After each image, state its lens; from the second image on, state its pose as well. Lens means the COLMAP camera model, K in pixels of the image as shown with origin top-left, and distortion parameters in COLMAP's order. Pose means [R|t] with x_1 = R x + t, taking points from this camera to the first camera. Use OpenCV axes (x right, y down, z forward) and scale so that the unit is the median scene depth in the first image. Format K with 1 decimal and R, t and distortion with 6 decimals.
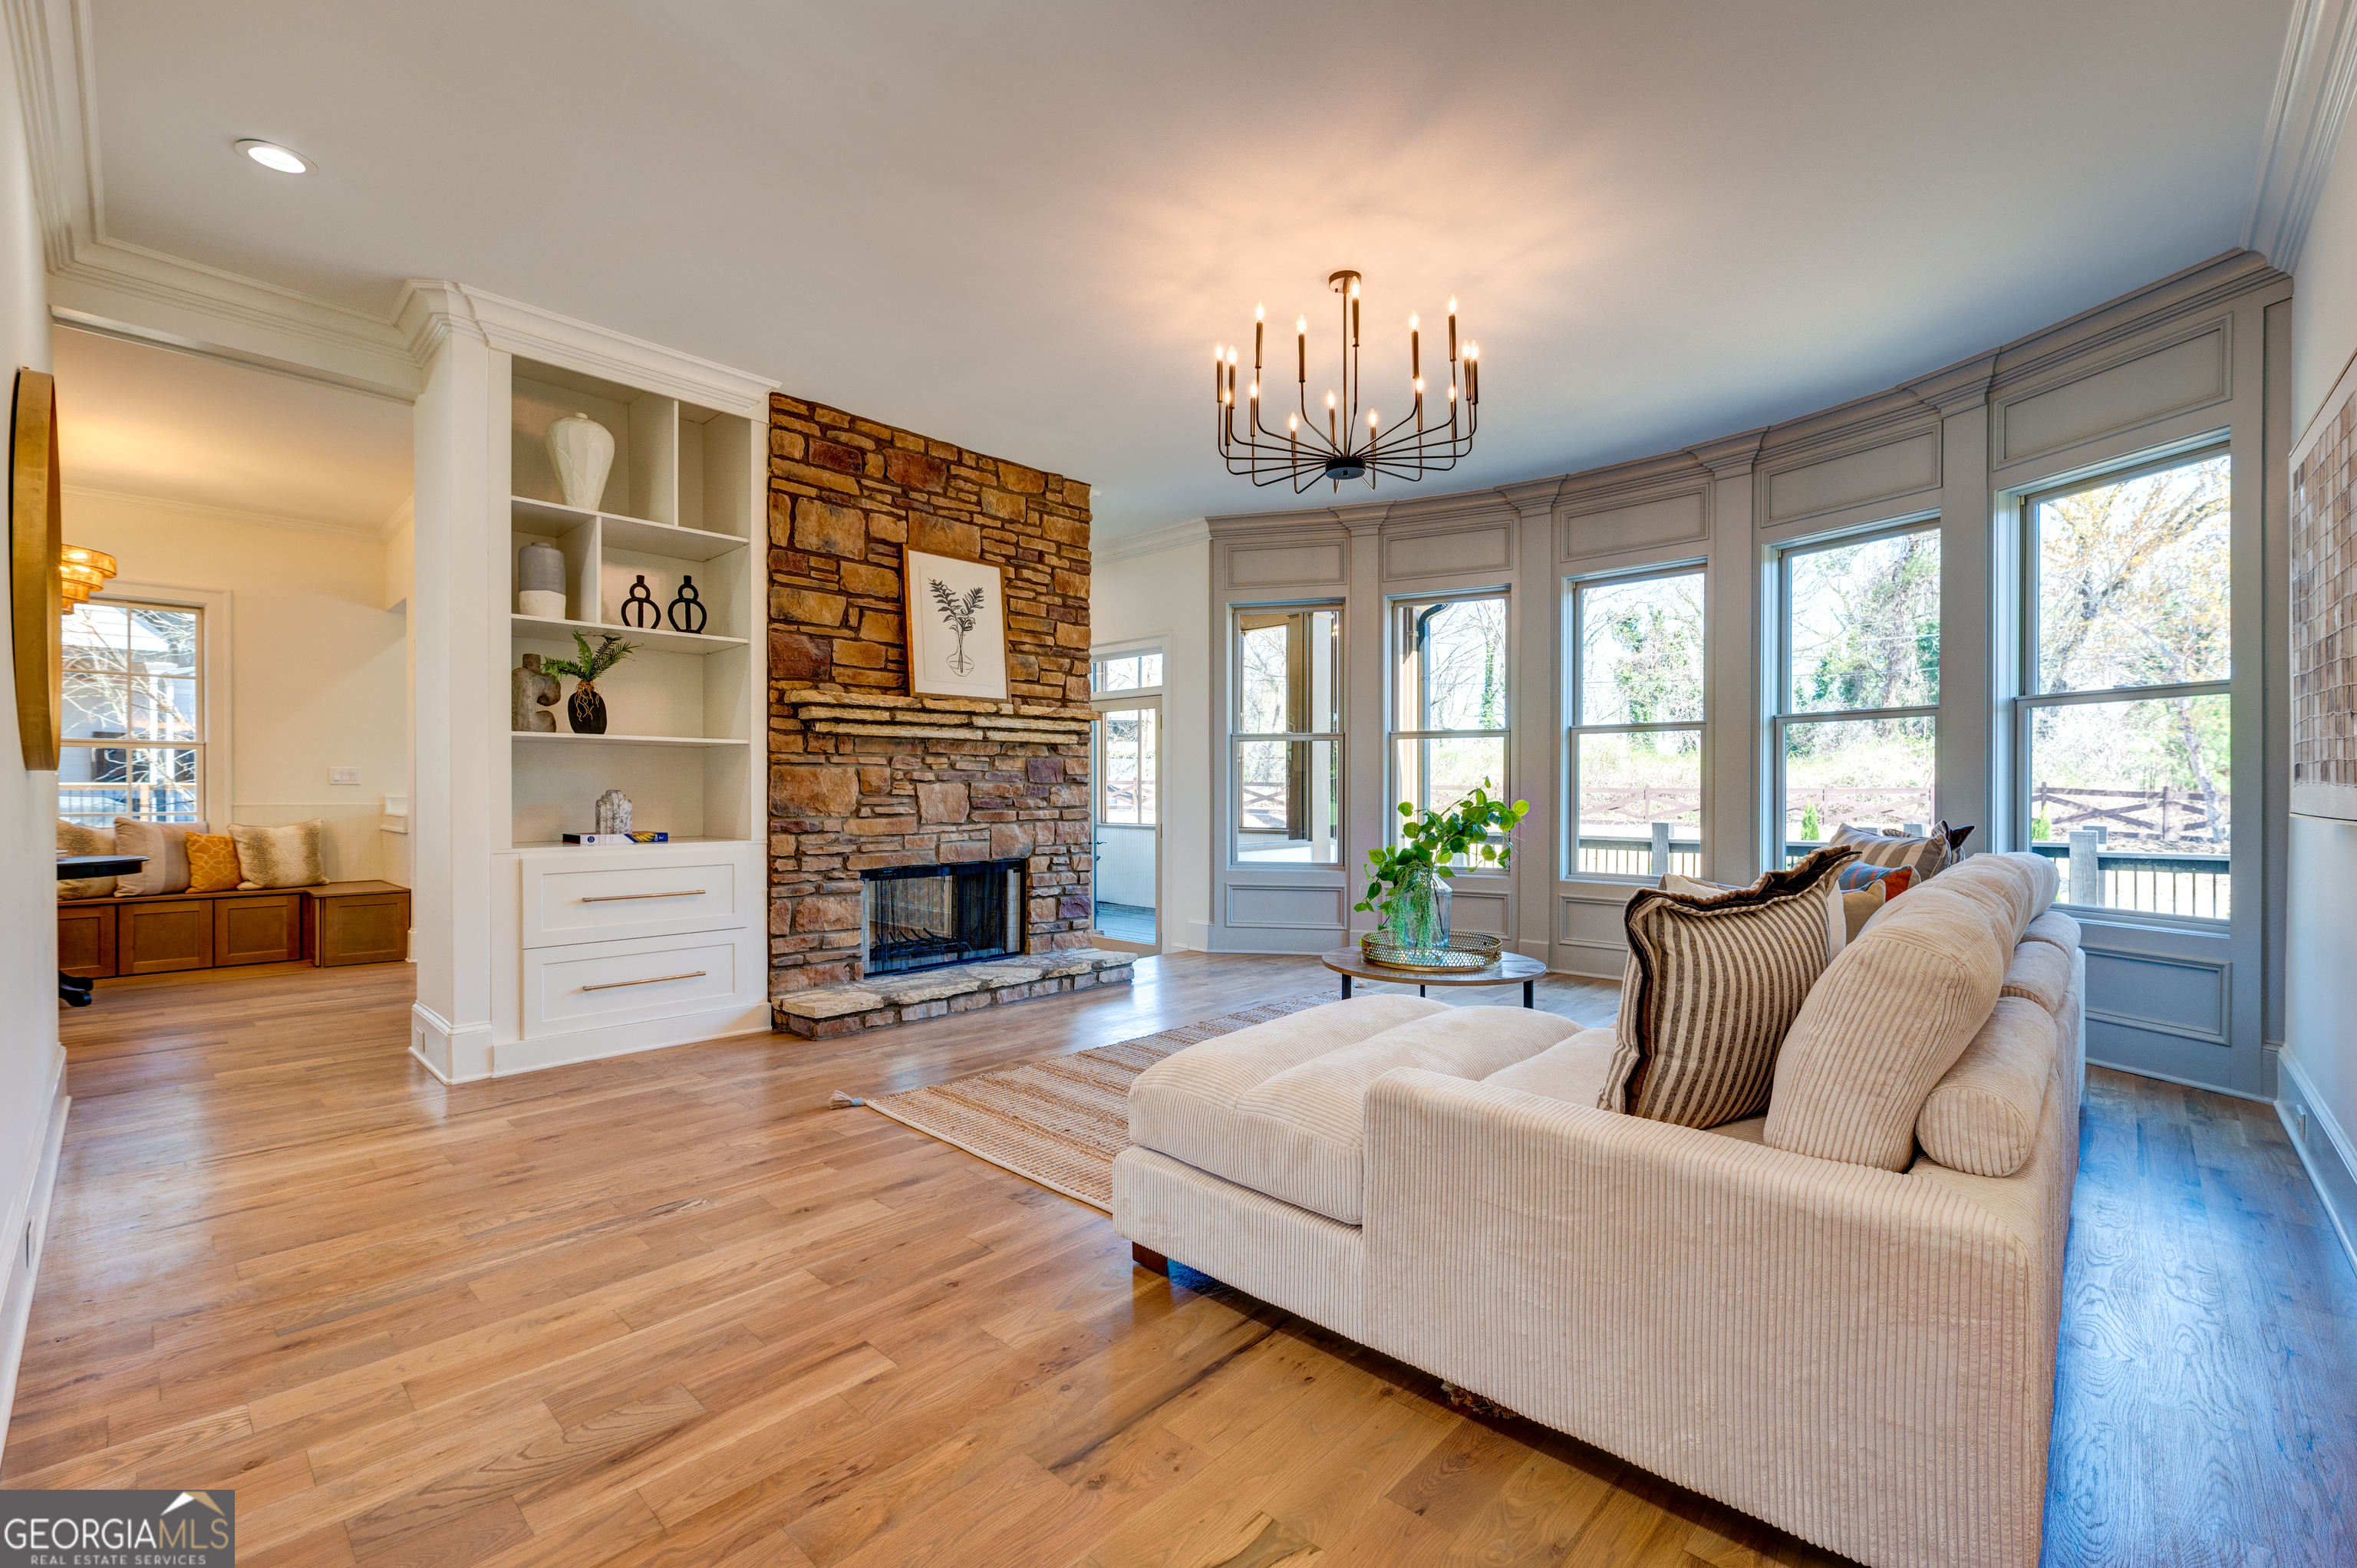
lens RADIAL K [[1000.4, 0, 1182.4], [0, 1000.4, 792.5], [0, 0, 1]] dist [0.001306, 0.000122]
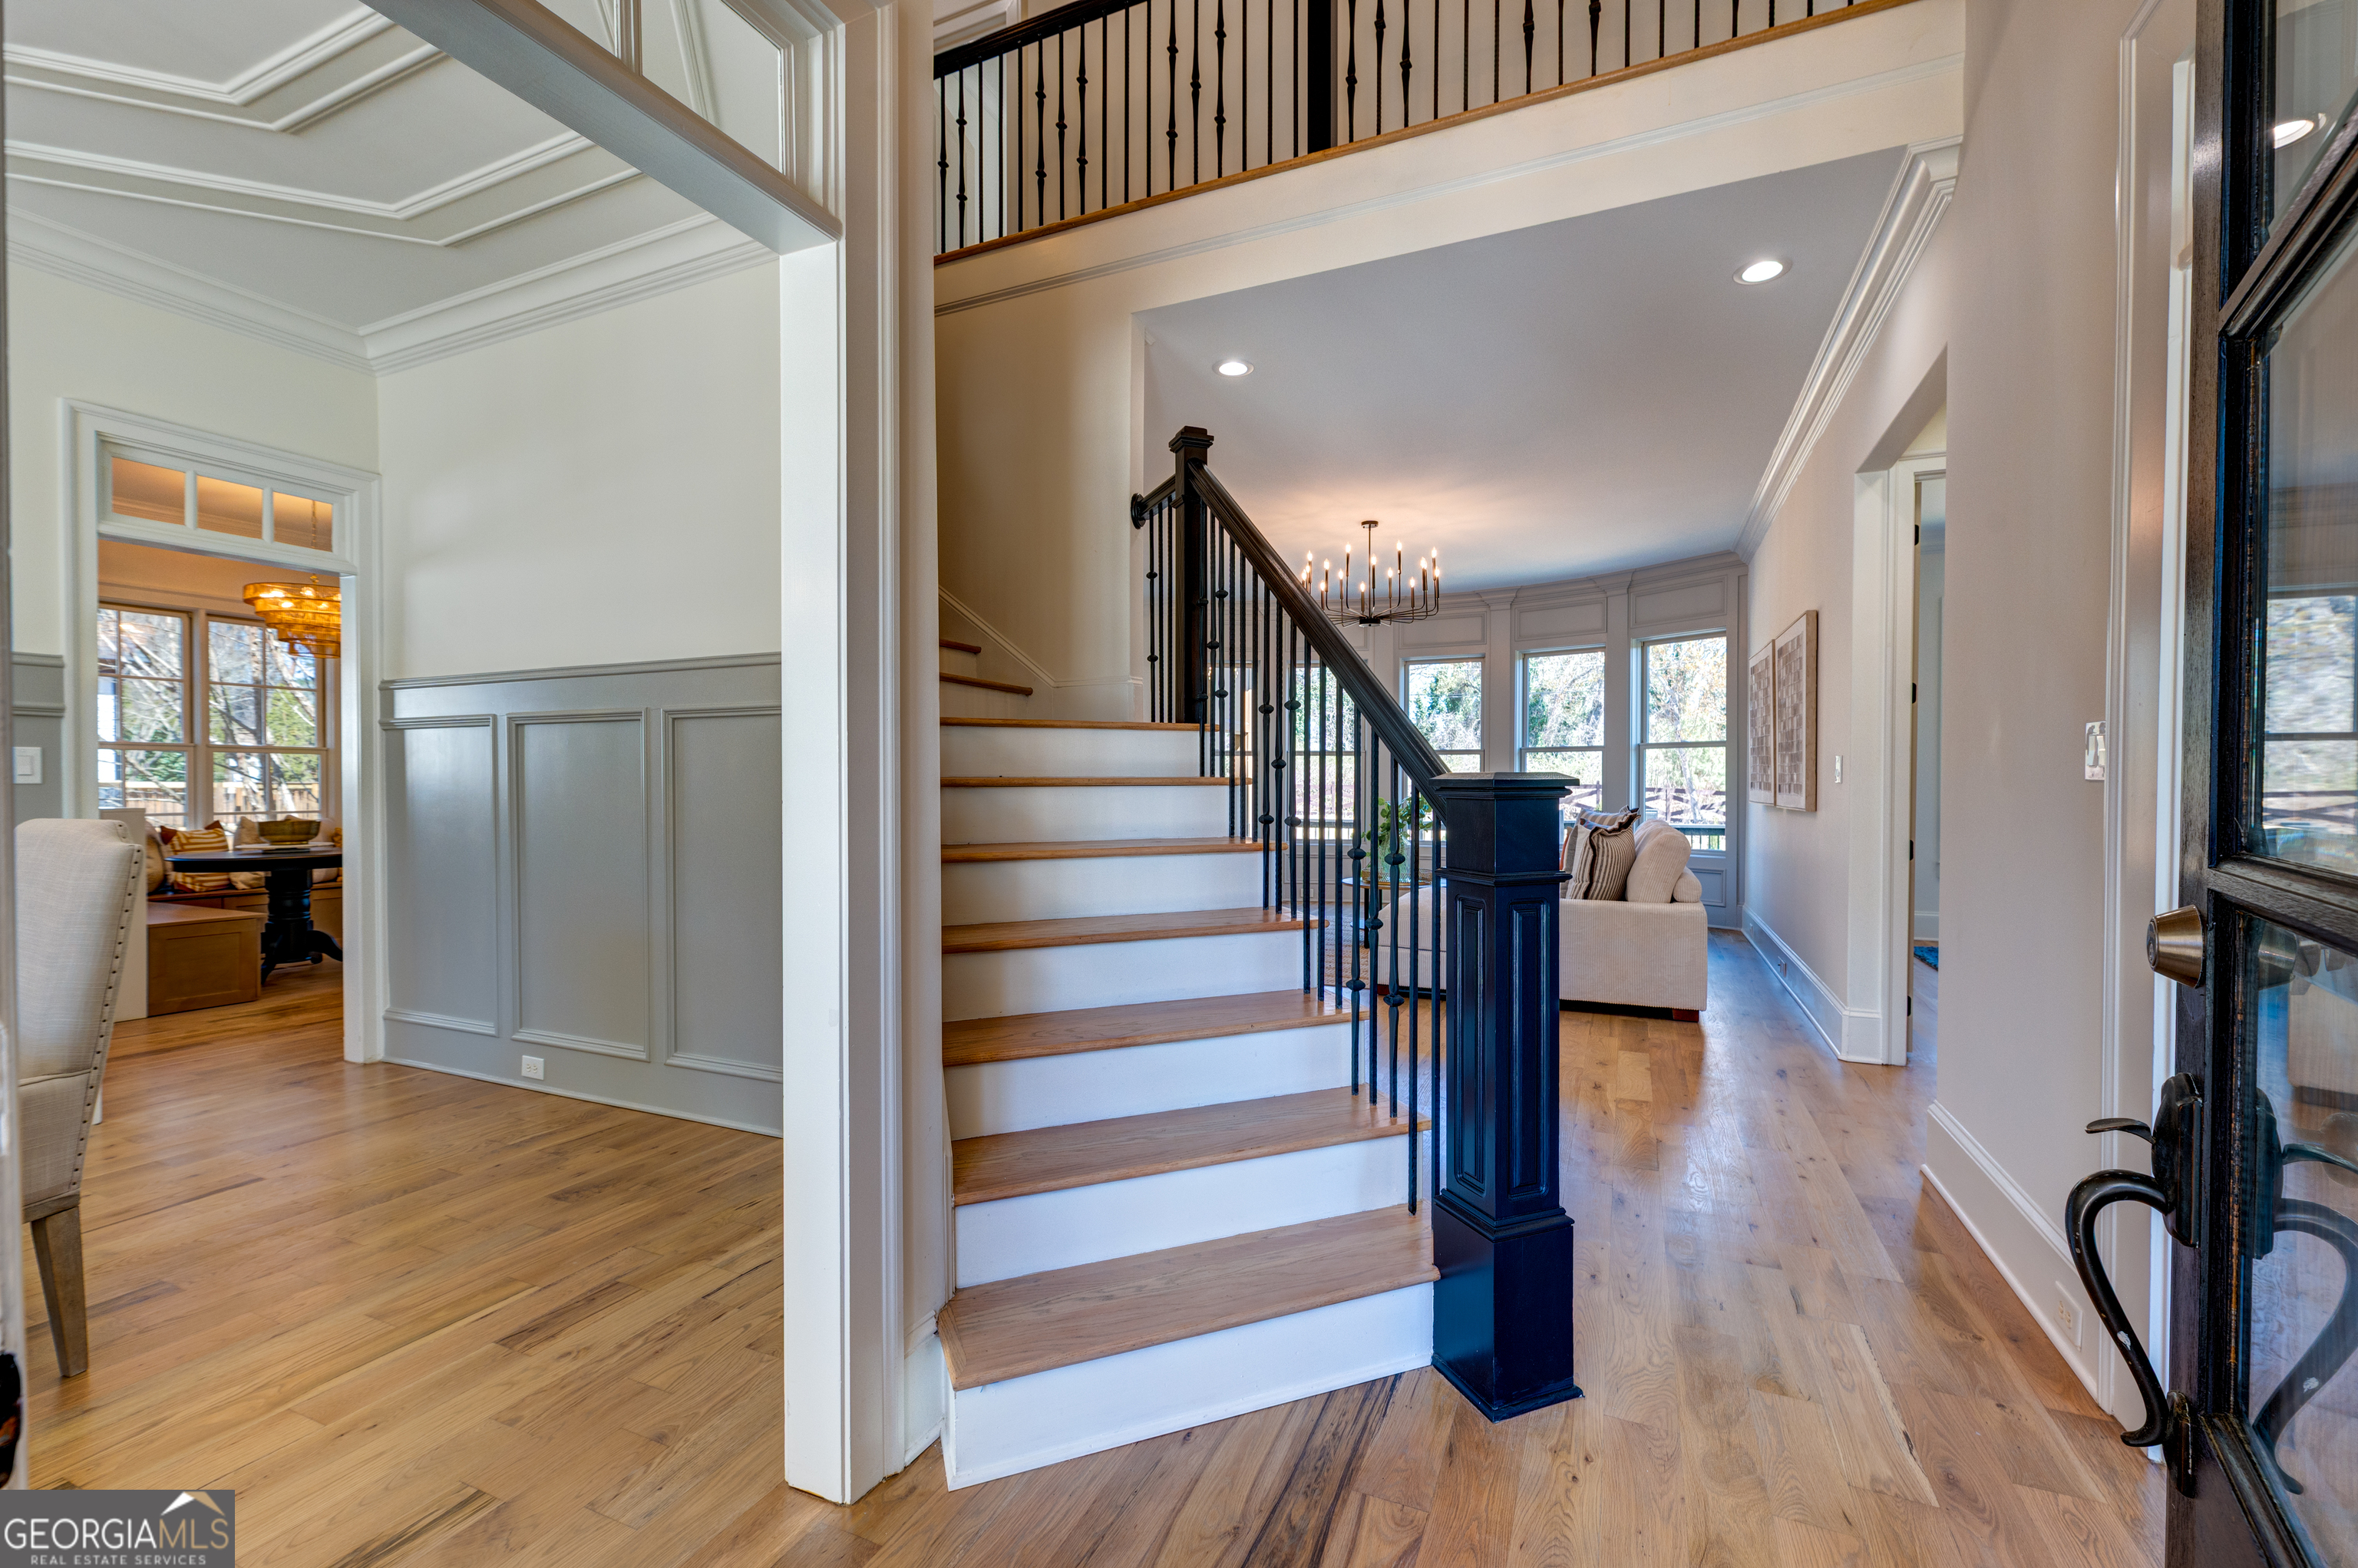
lens RADIAL K [[1000.8, 0, 1171.5], [0, 1000.8, 790.7], [0, 0, 1]] dist [0.001306, 0.000122]
pose [[0.946631, -0.001428, 0.322315, -0.697848], [-0.000036, 0.999990, 0.004537, -0.010212], [-0.322318, -0.004307, 0.946622, -0.590529]]
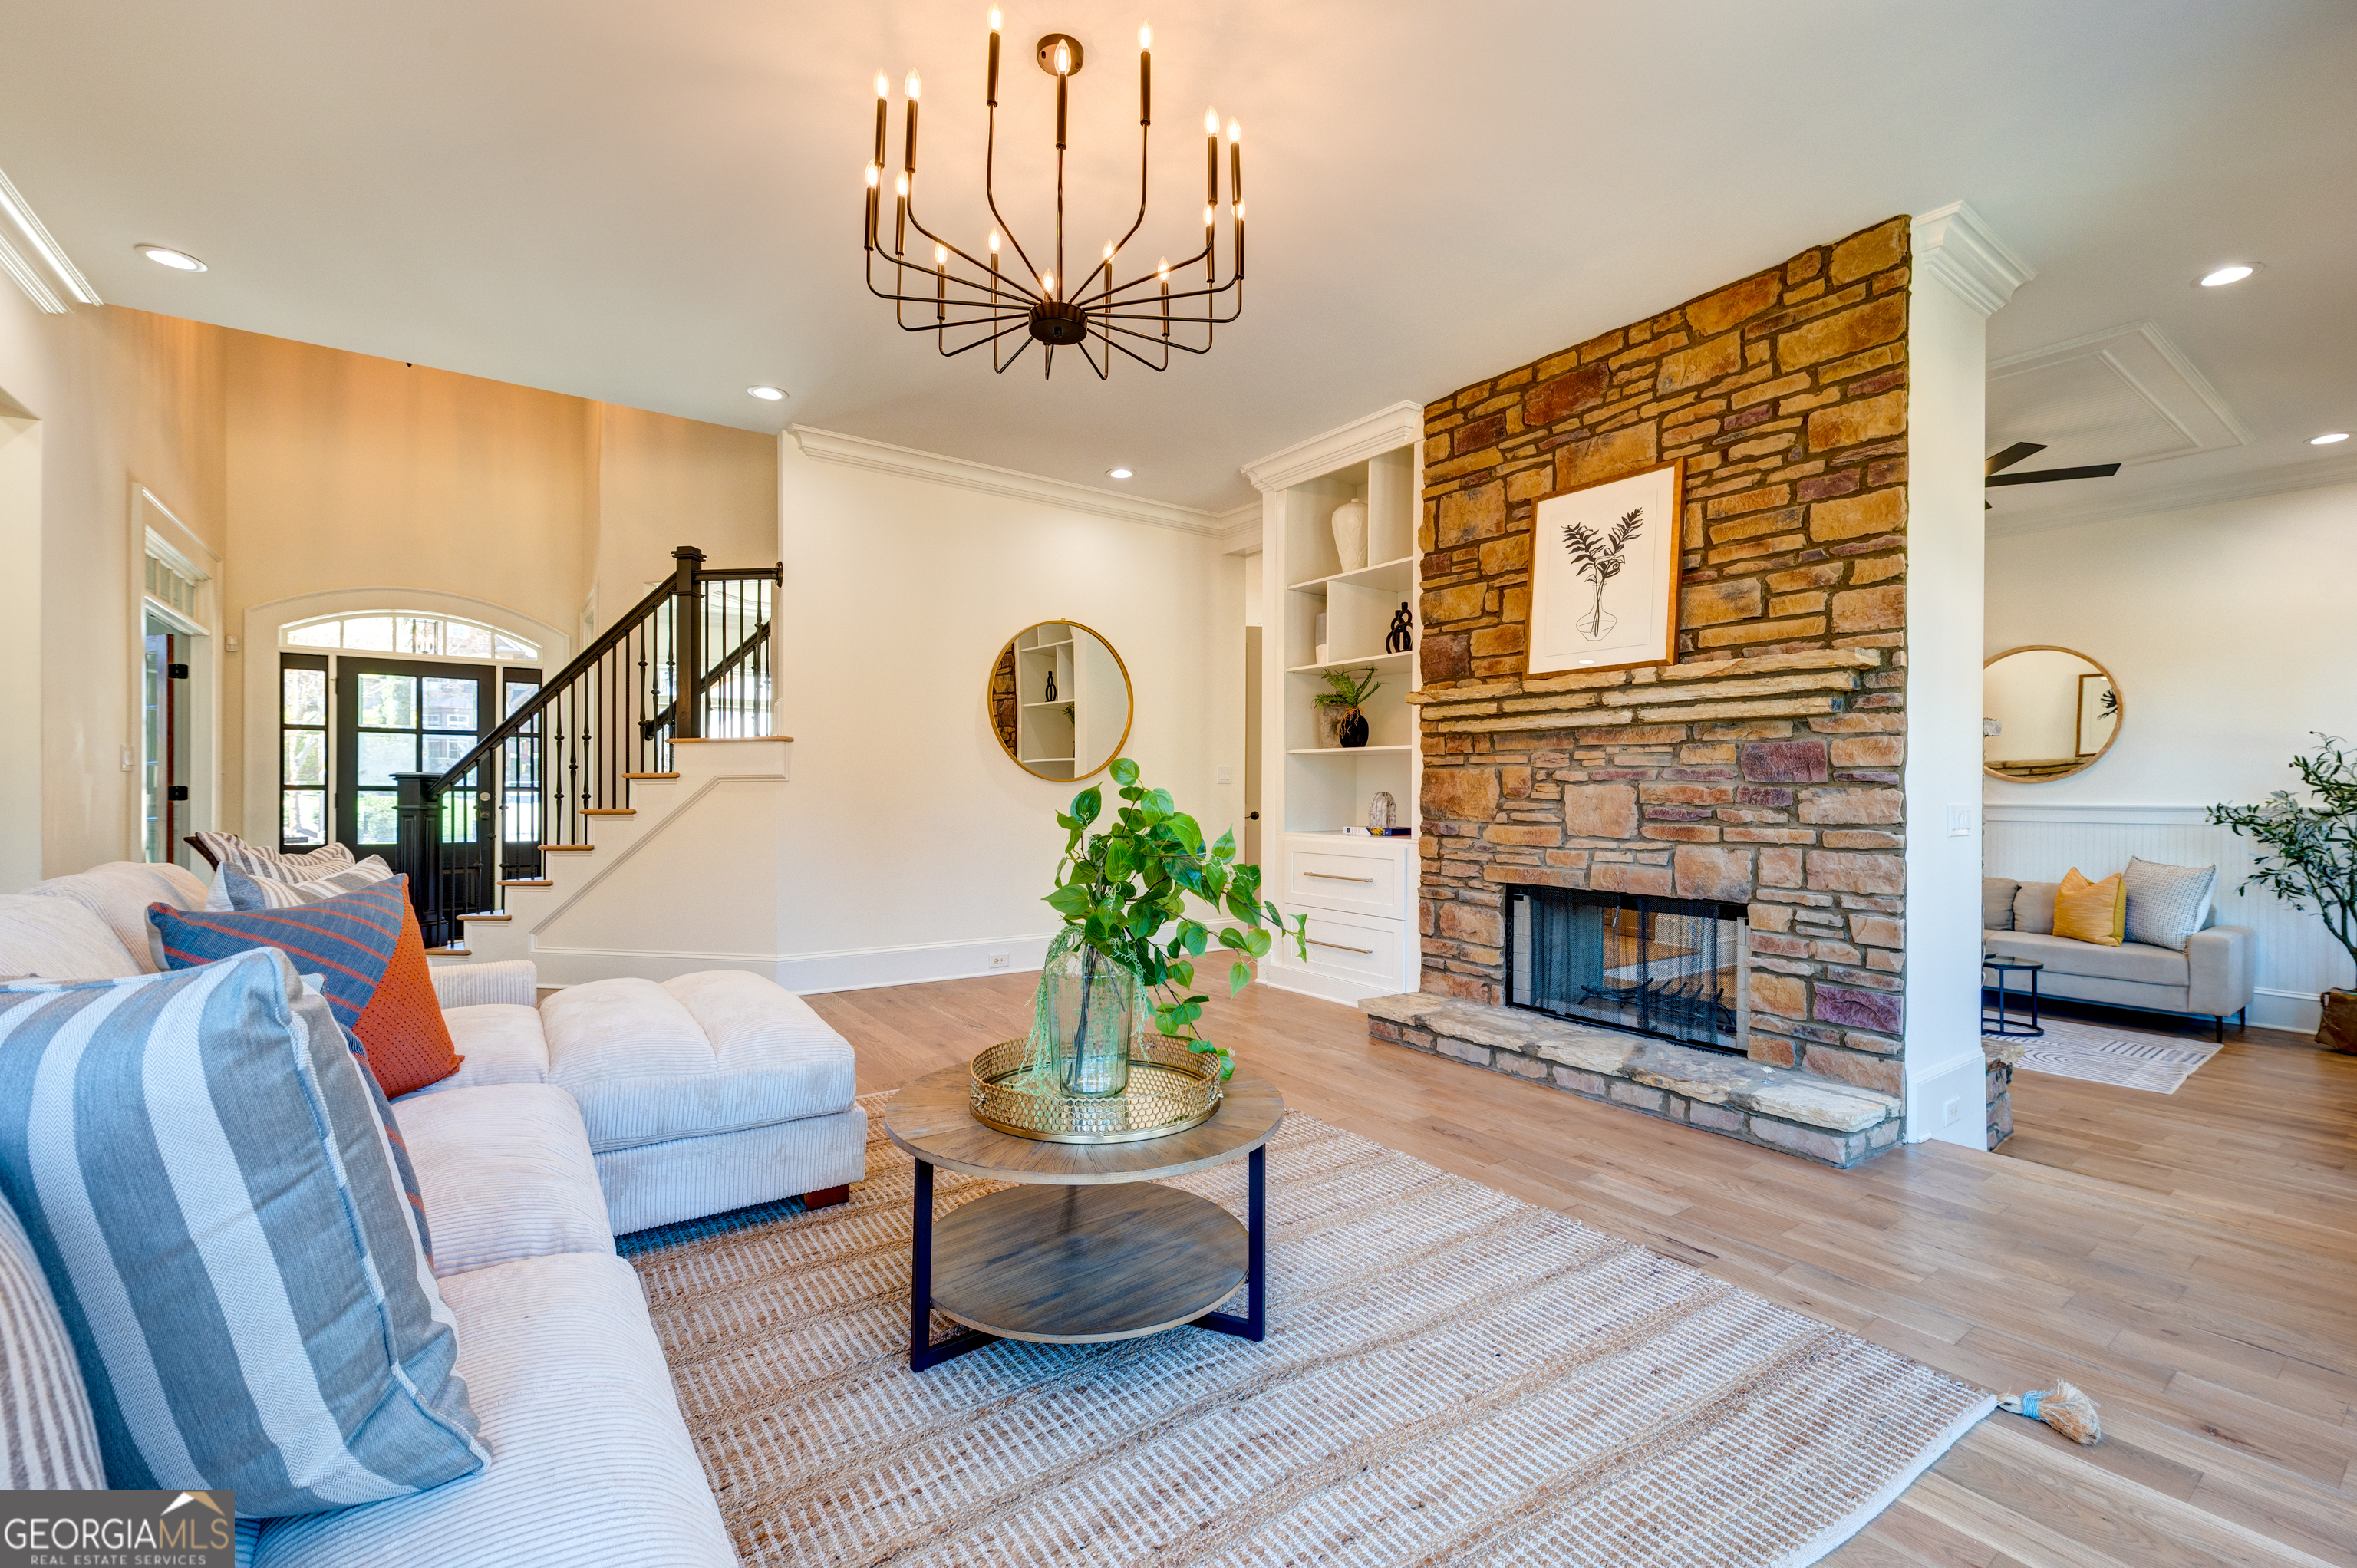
lens RADIAL K [[1000.4, 0, 1172.9], [0, 1000.4, 788.3], [0, 0, 1]] dist [0.001306, 0.000122]
pose [[-0.198180, -0.002863, -0.980162, 0.575944], [-0.009296, 0.999956, -0.001041, -0.002656], [0.980122, 0.008905, -0.198198, 0.844052]]
